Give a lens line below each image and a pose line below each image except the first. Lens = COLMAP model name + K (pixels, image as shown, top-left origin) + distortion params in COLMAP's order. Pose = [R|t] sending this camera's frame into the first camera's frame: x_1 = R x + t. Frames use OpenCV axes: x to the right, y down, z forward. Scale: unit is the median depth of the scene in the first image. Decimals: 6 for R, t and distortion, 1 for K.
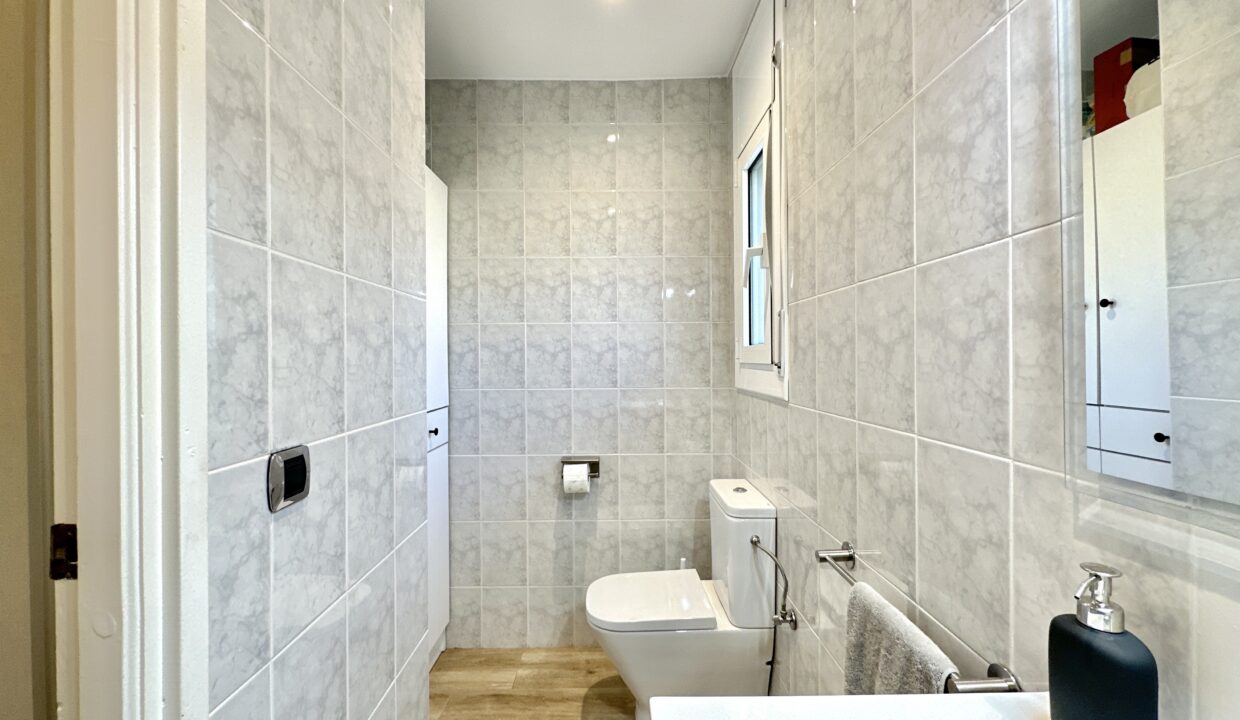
lens RADIAL K [[495.1, 0, 614.7], [0, 495.1, 359.1], [0, 0, 1]] dist [-0.000233, 0.000153]
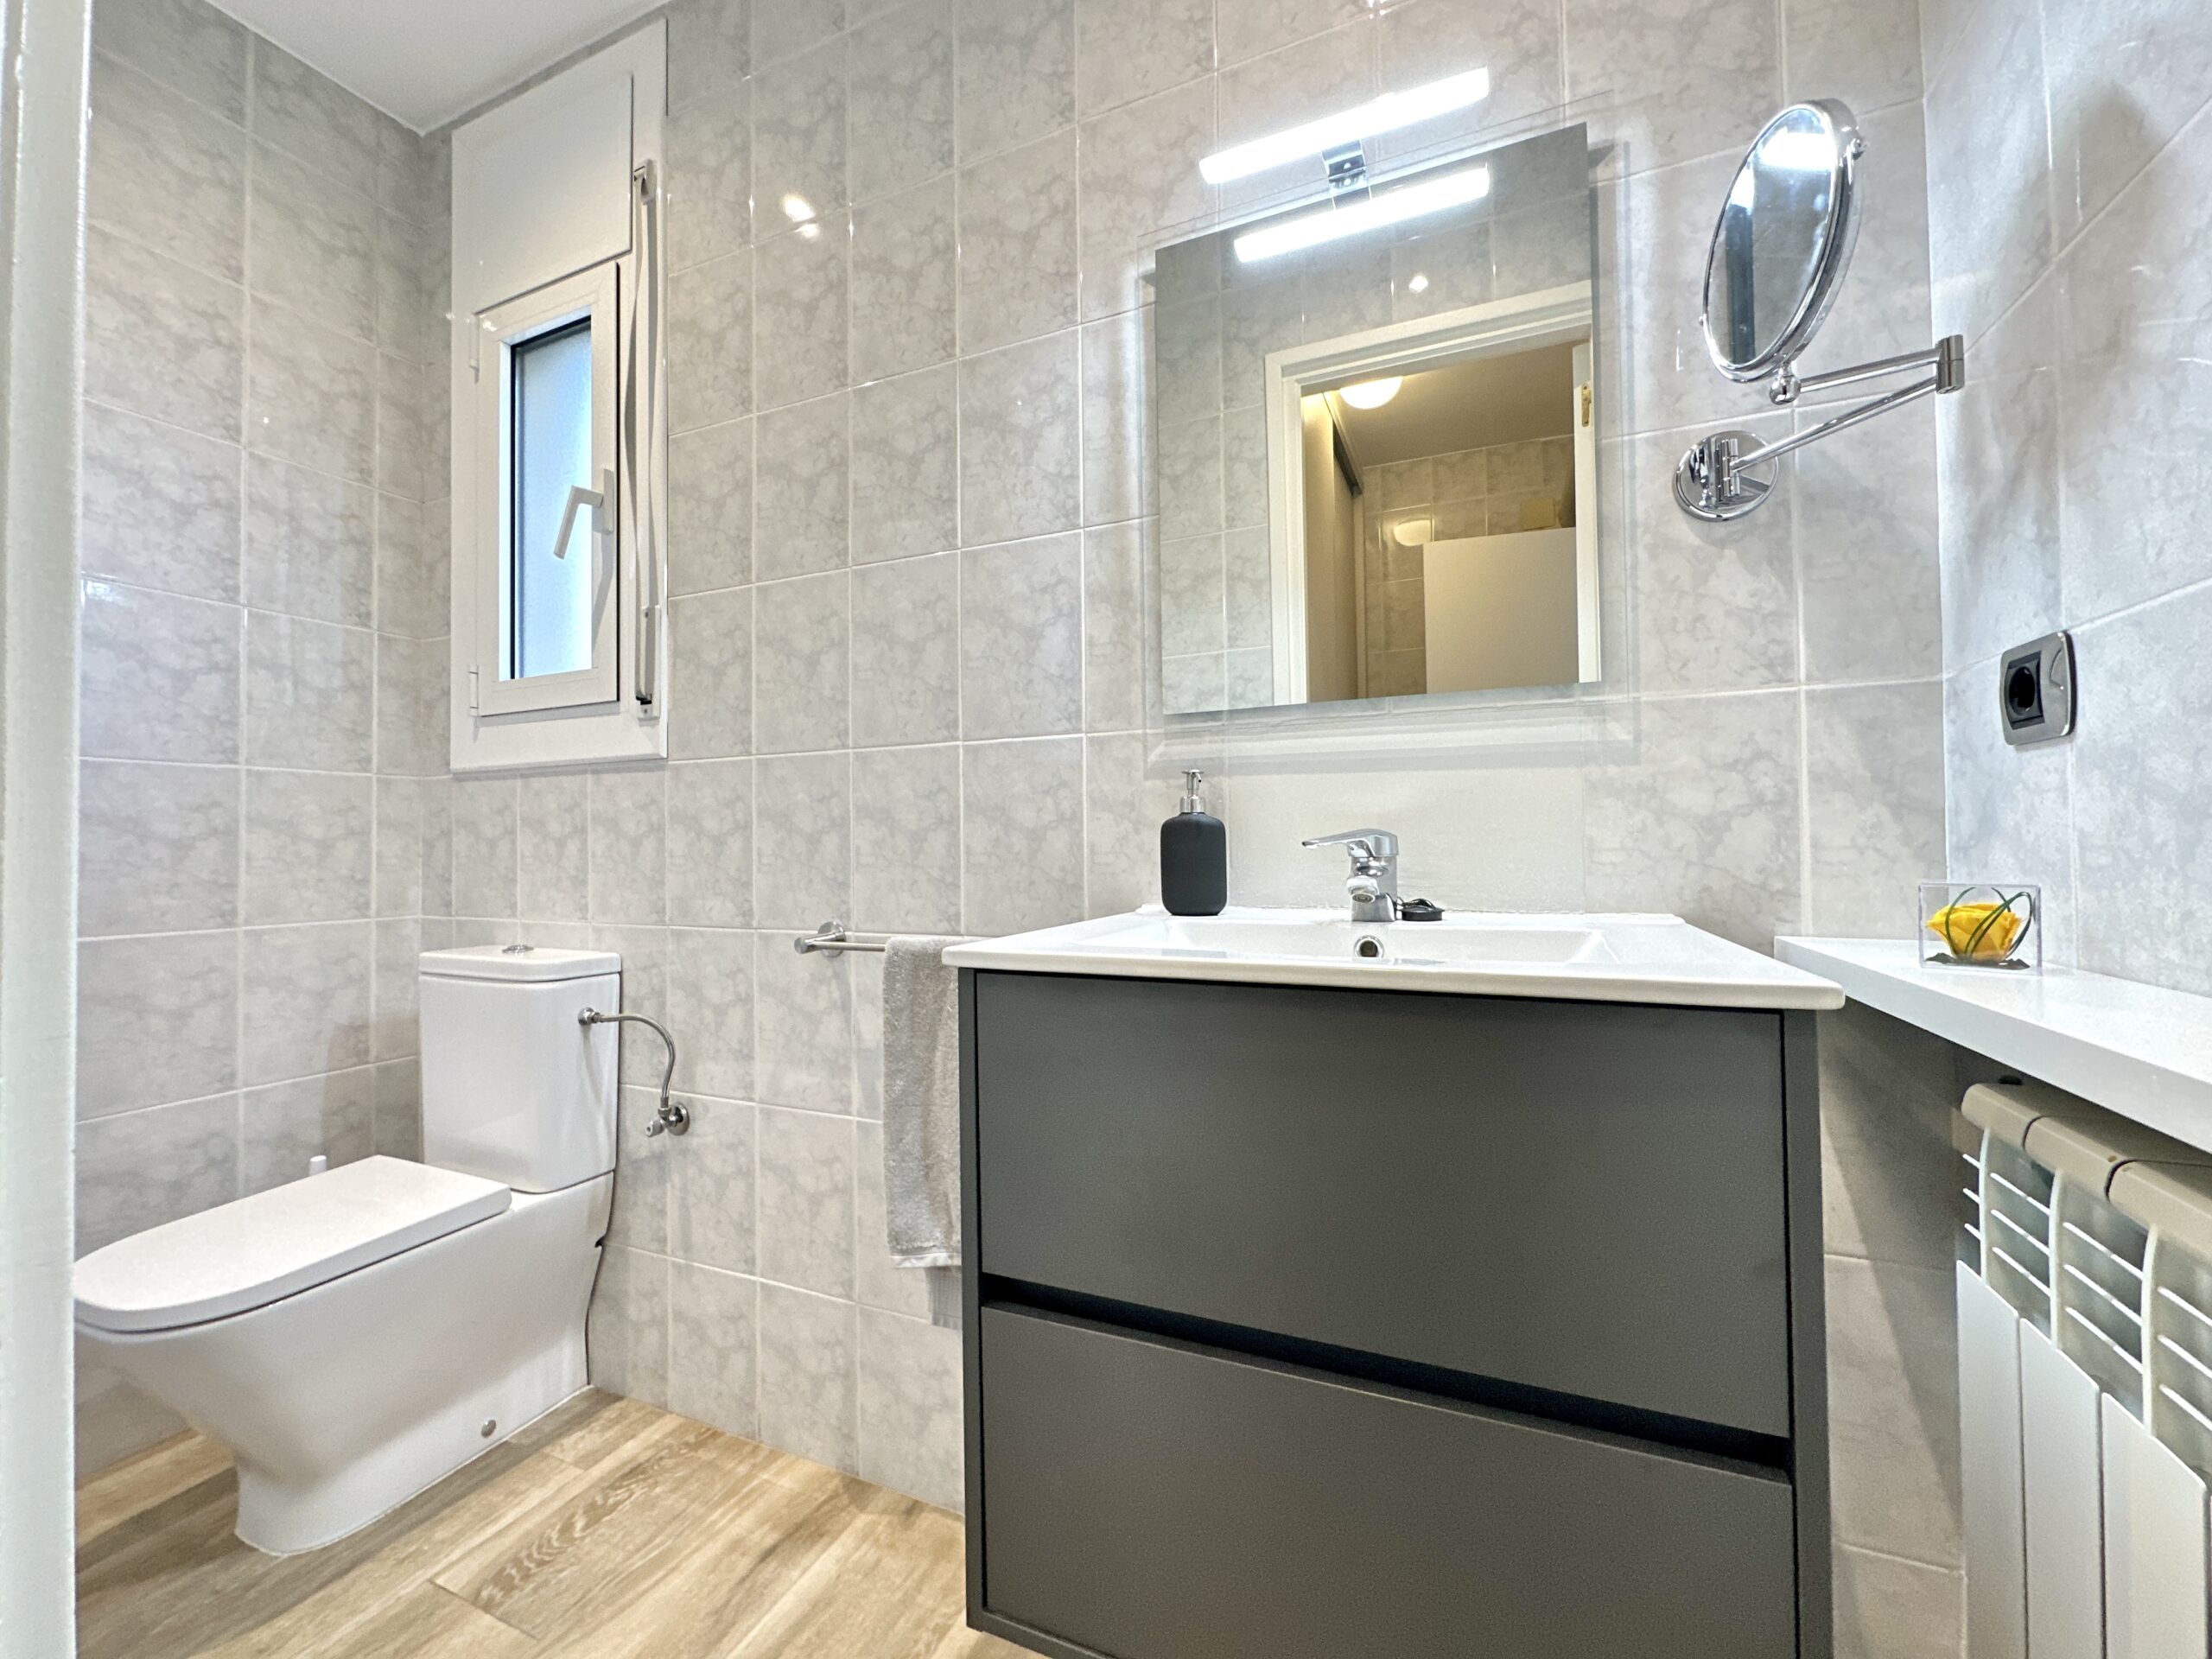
lens RADIAL K [[882.6, 0, 1103.6], [0, 882.6, 831.7], [0, 0, 1]] dist [-0.005766, 0.000191]
pose [[0.394763, 0.019195, 0.918582, -0.452809], [0.012386, 0.999580, -0.026211, 0.224467], [-0.918699, 0.021725, 0.394359, 0.099533]]
